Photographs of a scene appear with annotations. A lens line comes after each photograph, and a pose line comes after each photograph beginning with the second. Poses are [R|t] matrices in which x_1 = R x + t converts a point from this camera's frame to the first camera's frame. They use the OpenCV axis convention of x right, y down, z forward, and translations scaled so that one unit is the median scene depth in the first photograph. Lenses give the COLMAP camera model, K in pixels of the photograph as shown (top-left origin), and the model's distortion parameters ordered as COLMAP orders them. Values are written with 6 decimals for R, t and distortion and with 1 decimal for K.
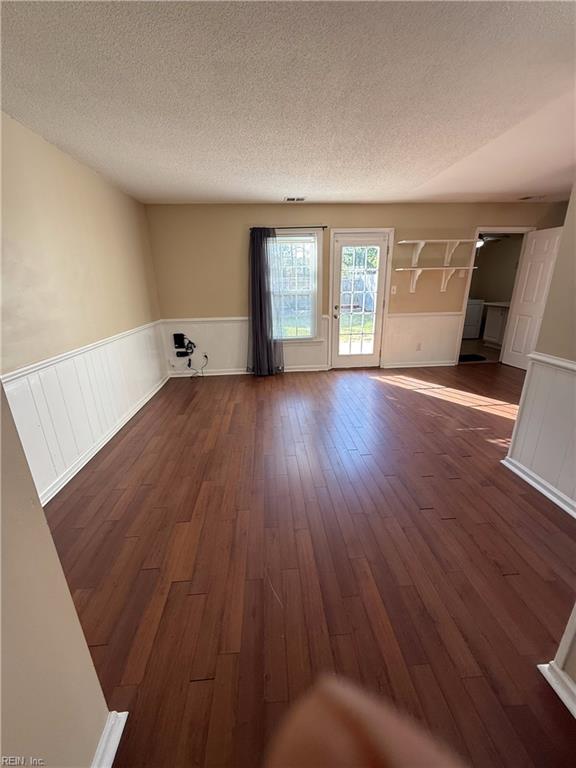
lens RADIAL K [[303.7, 0, 293.8], [0, 303.7, 376.1], [0, 0, 1]] dist [-0.002195, 0.000102]
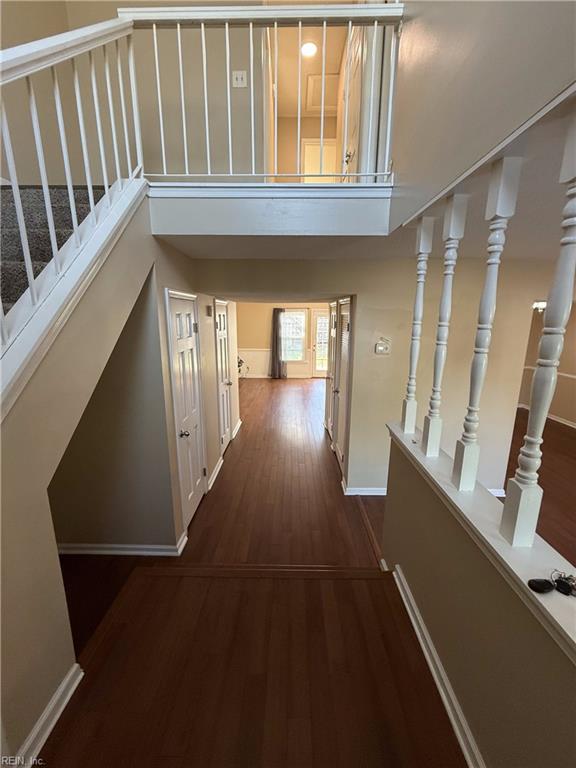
lens RADIAL K [[303.7, 0, 284.7], [0, 303.7, 385.7], [0, 0, 1]] dist [-0.002195, 0.000102]
pose [[0.994727, 0.041179, -0.093930, 0.145474], [-0.048782, 0.995589, -0.080144, 0.202940], [0.090216, 0.084304, 0.992348, -0.968898]]
